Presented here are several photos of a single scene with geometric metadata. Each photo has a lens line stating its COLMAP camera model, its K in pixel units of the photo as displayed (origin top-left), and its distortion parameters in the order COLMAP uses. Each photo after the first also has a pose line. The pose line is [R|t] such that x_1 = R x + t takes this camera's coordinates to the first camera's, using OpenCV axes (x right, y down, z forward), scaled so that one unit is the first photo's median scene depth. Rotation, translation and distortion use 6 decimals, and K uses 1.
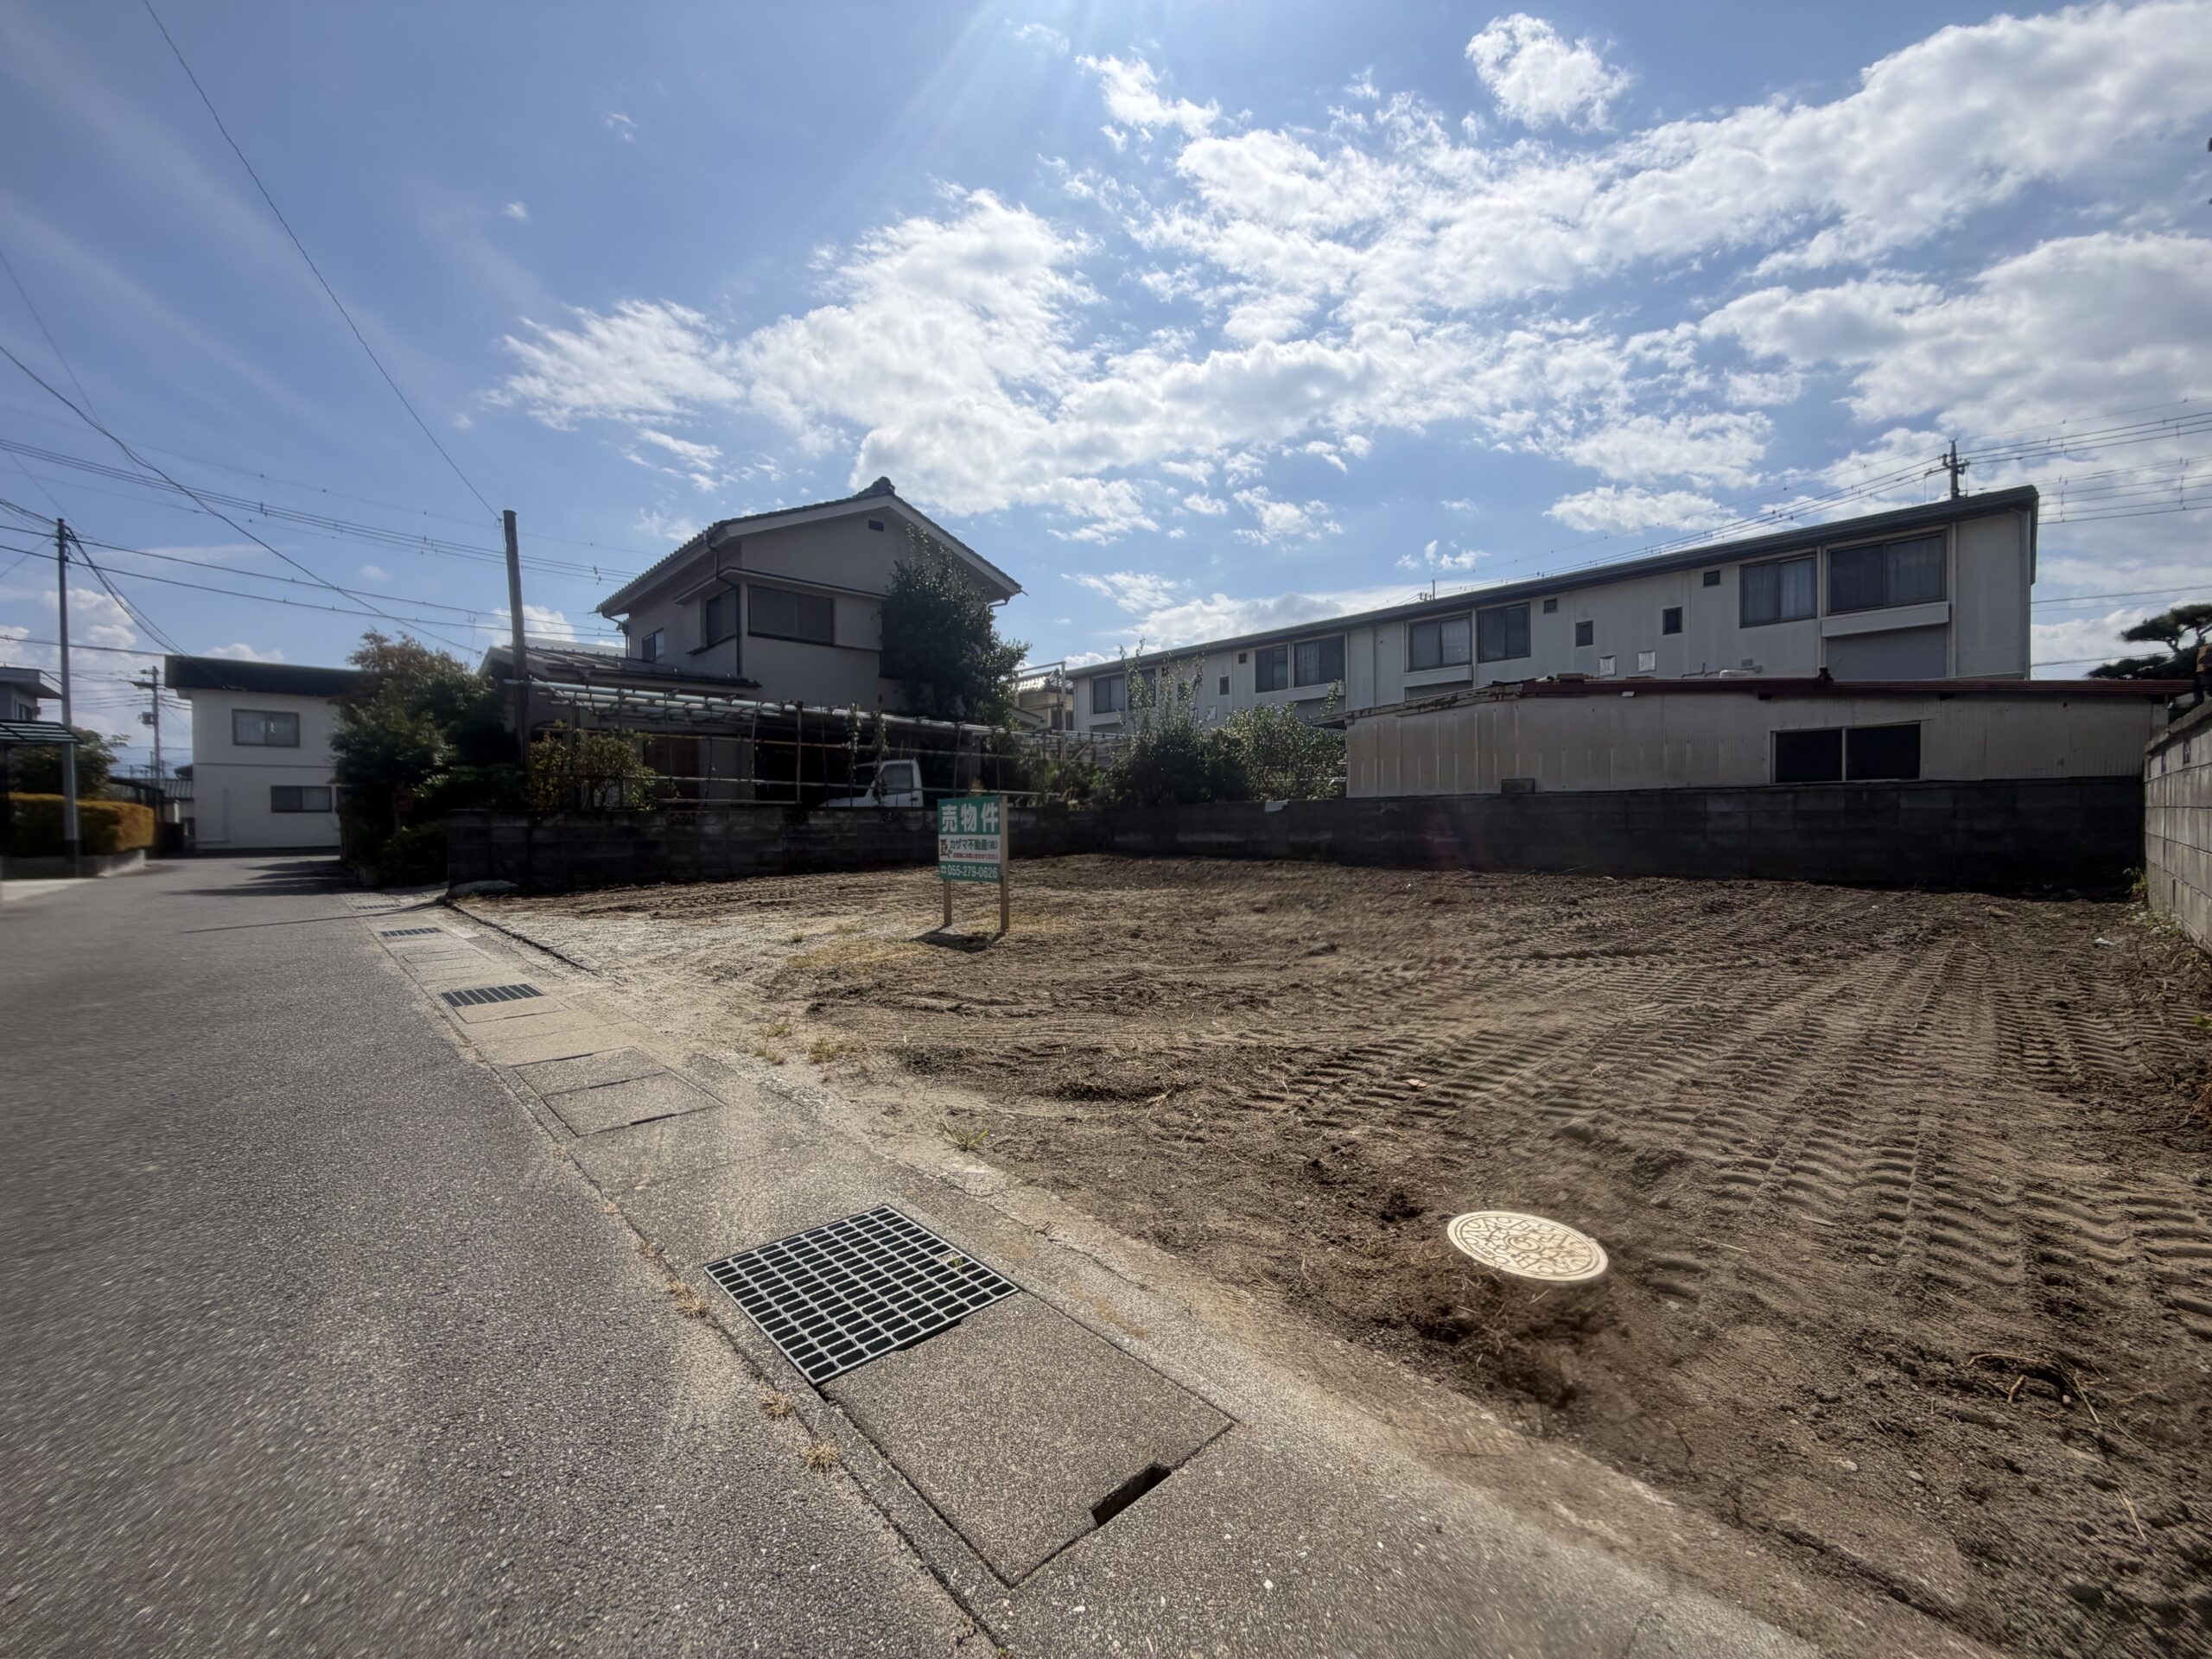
lens RADIAL K [[881.9, 0, 1098.0], [0, 881.9, 831.1], [0, 0, 1]] dist [0.000769, 0.000189]
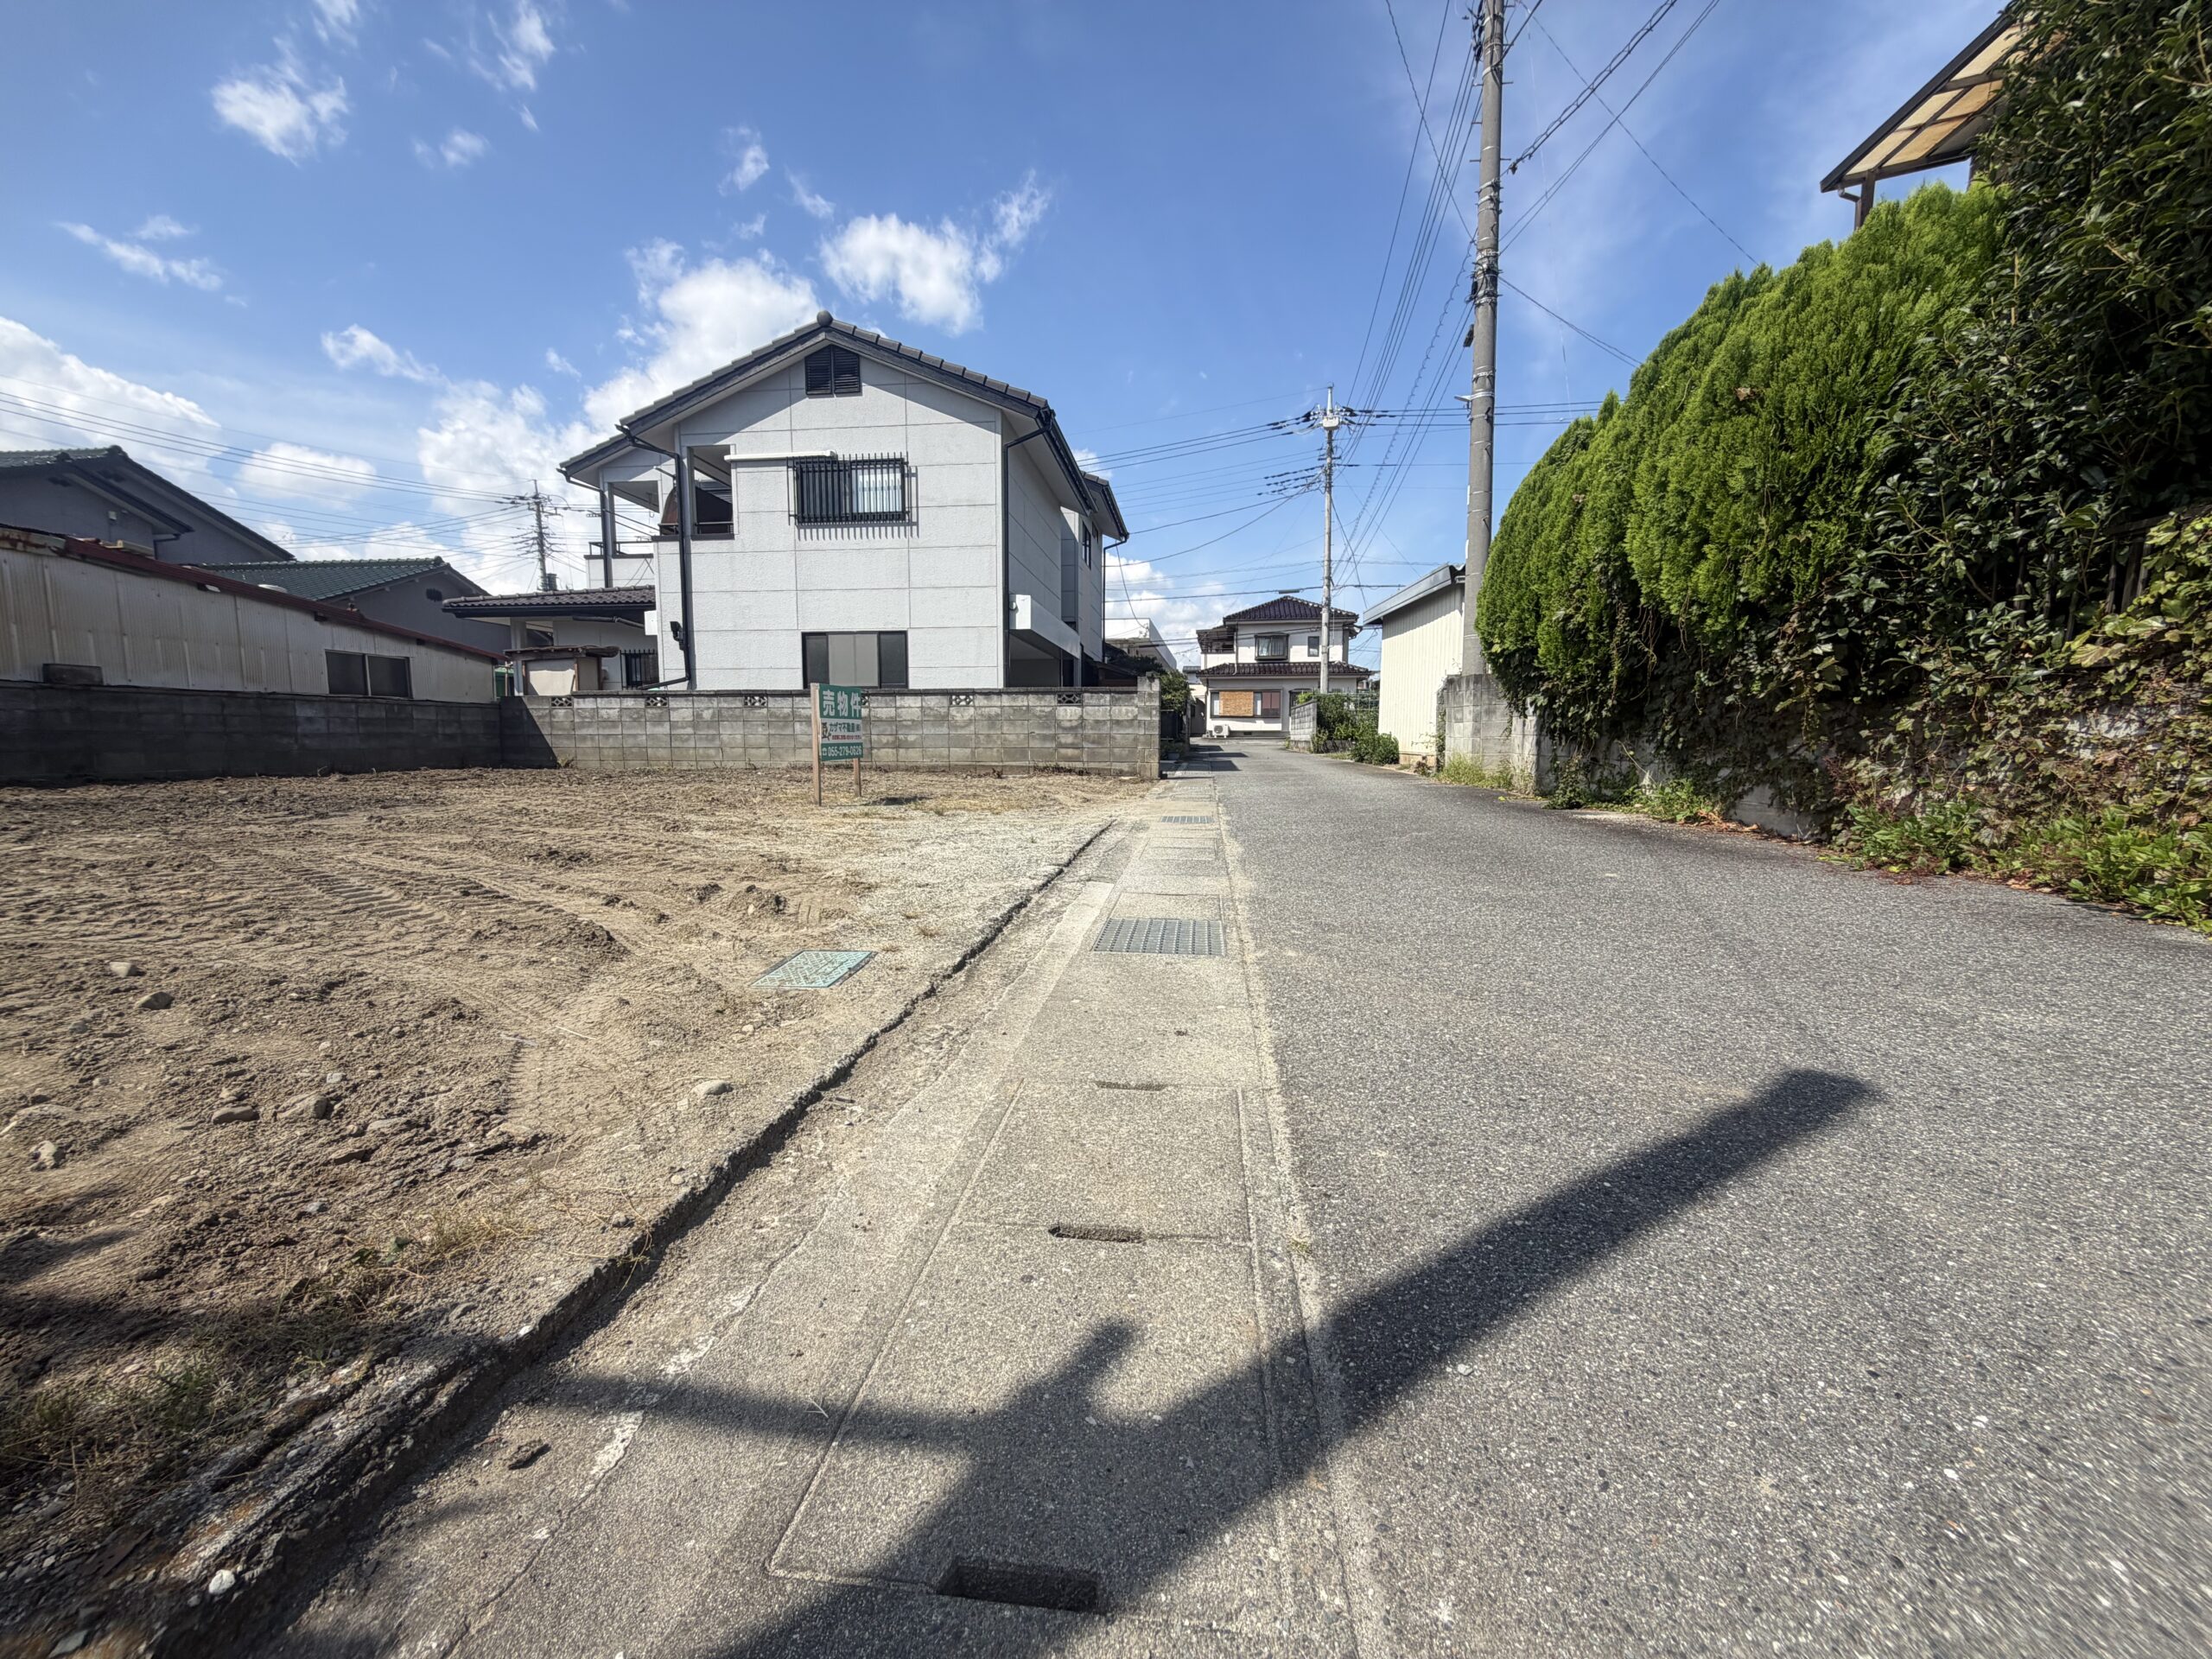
lens RADIAL K [[881.9, 0, 1098.0], [0, 881.9, 831.1], [0, 0, 1]] dist [0.000769, 0.000189]
pose [[-0.649202, -0.068261, 0.757547, -1.135453], [0.018359, 0.994268, 0.105324, 0.031731], [-0.760394, 0.082285, -0.644228, 1.373646]]
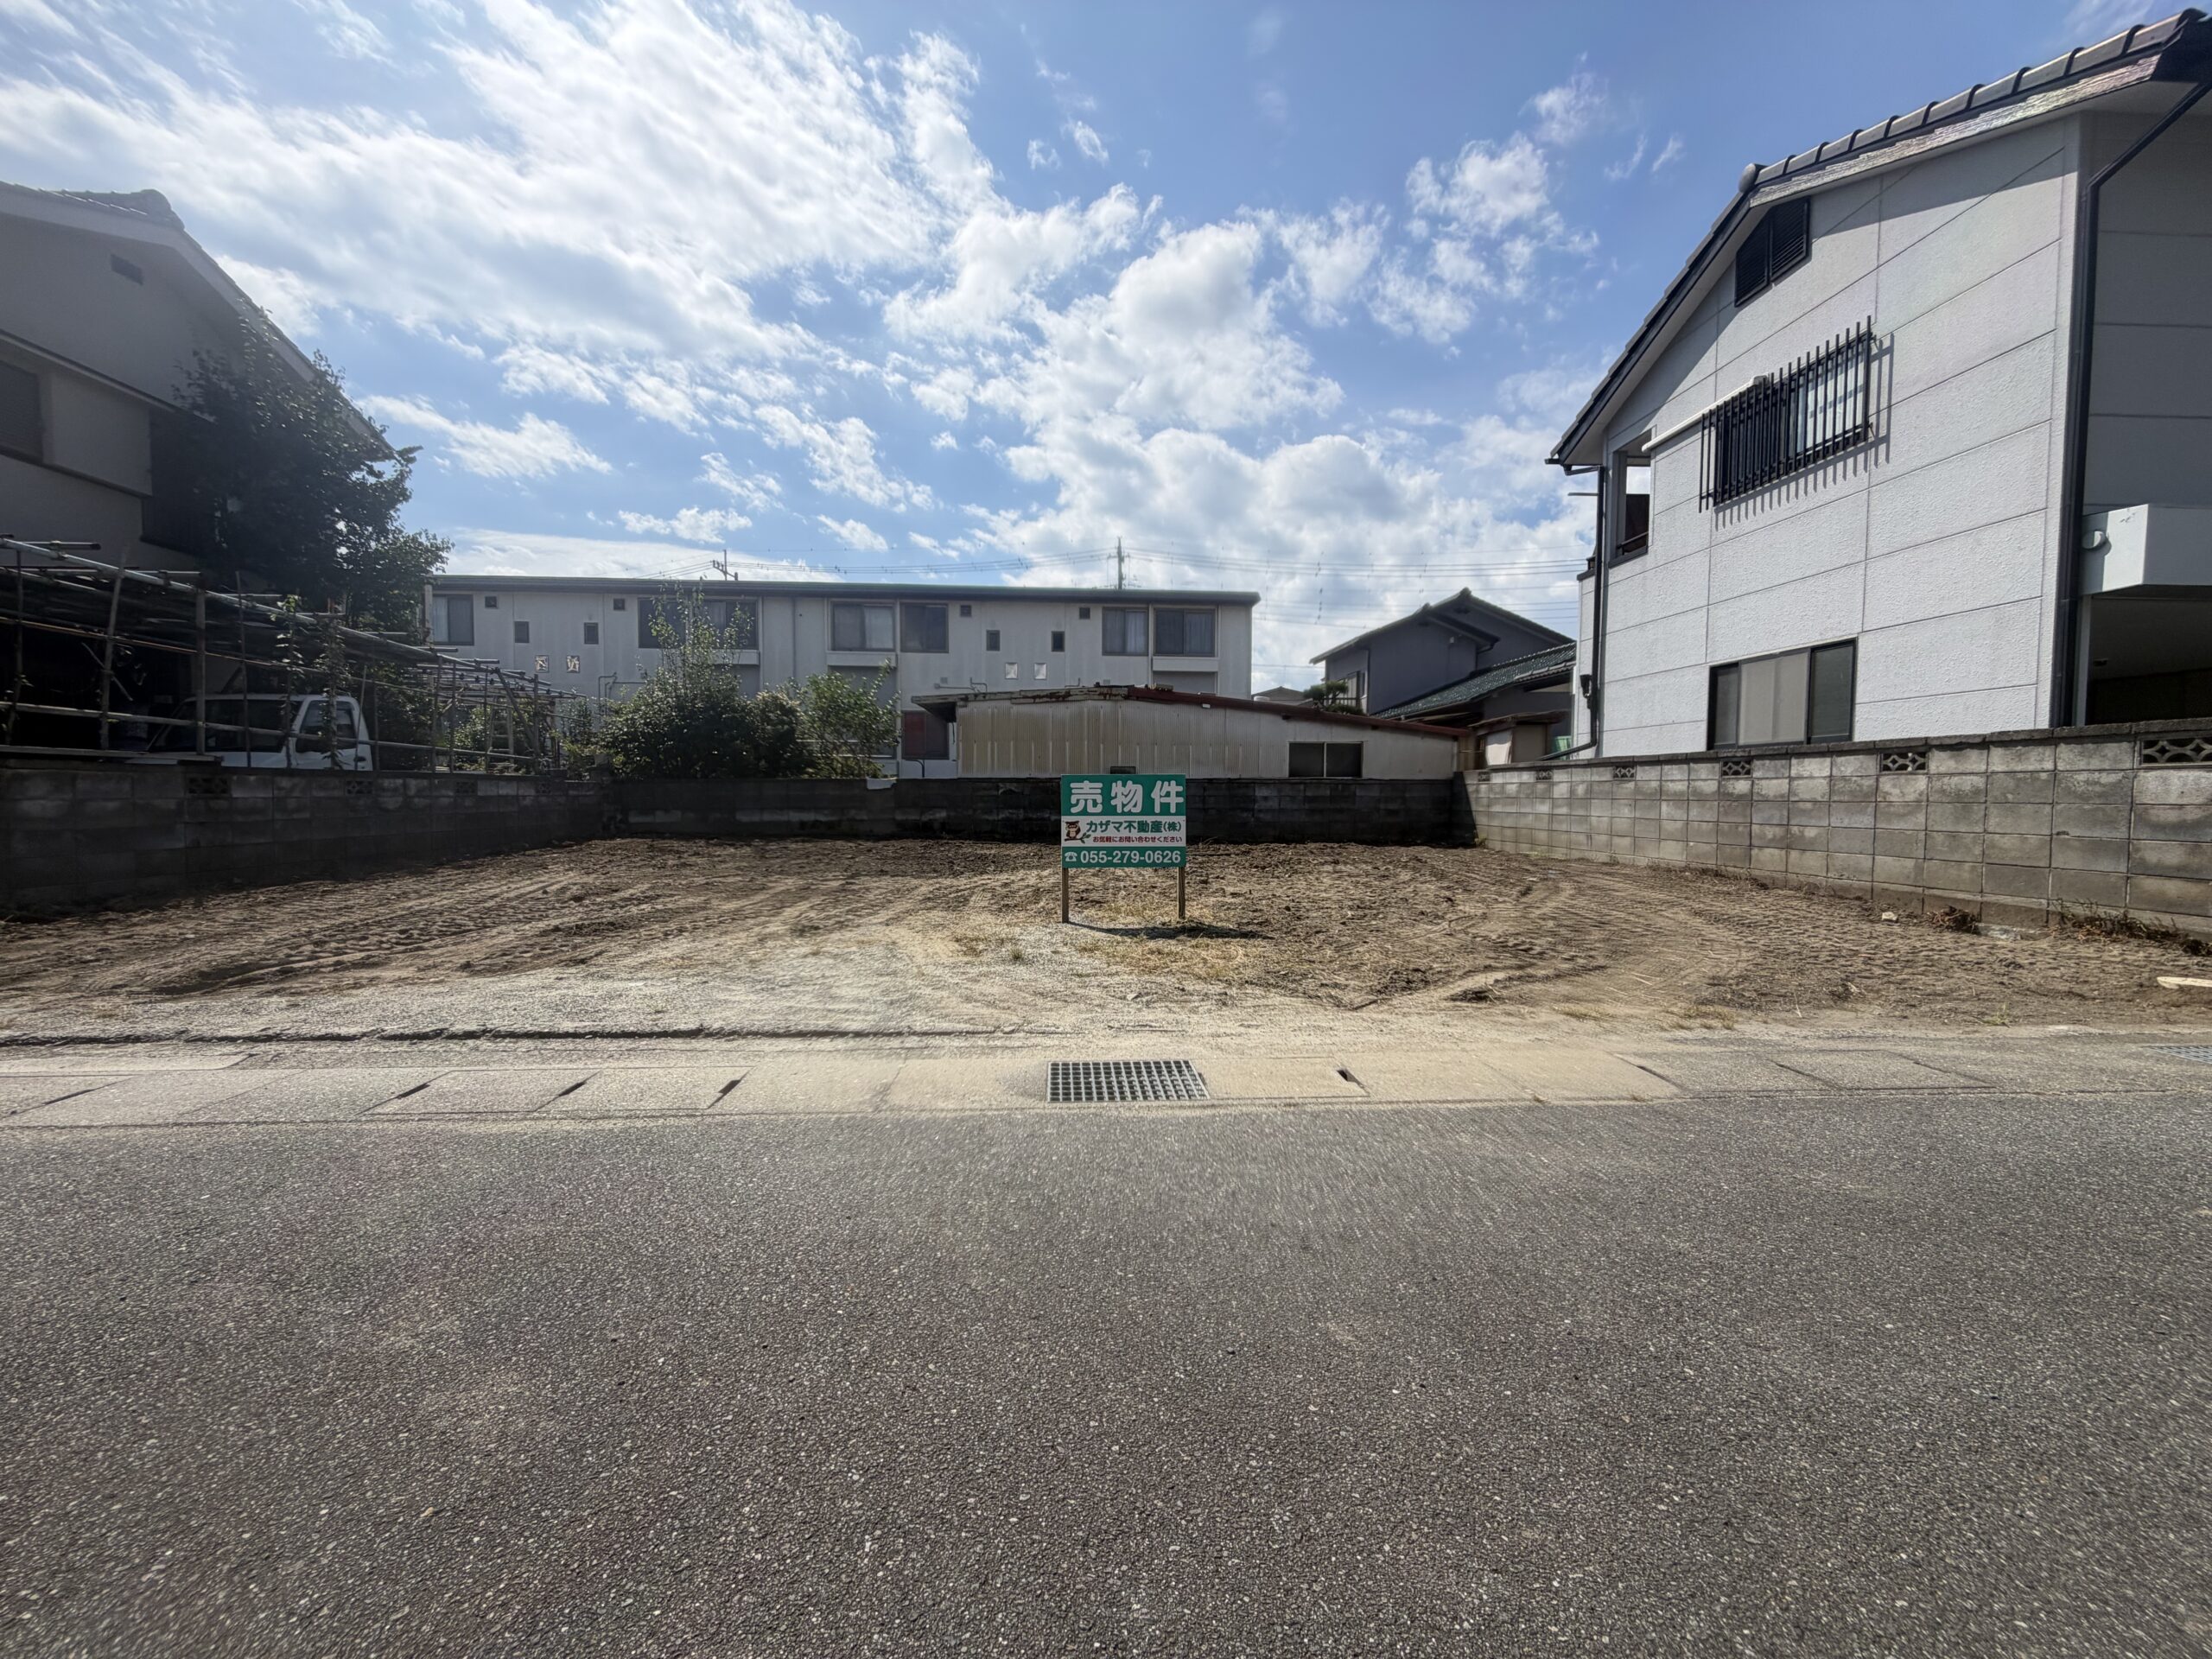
lens RADIAL K [[881.2, 0, 1099.2], [0, 881.2, 830.3], [0, 0, 1]] dist [0.000903, -0.000406]
pose [[0.643290, -0.018684, 0.765395, -0.774933], [-0.000653, 0.999688, 0.024952, -0.003166], [-0.765622, -0.016551, 0.643077, 0.411731]]
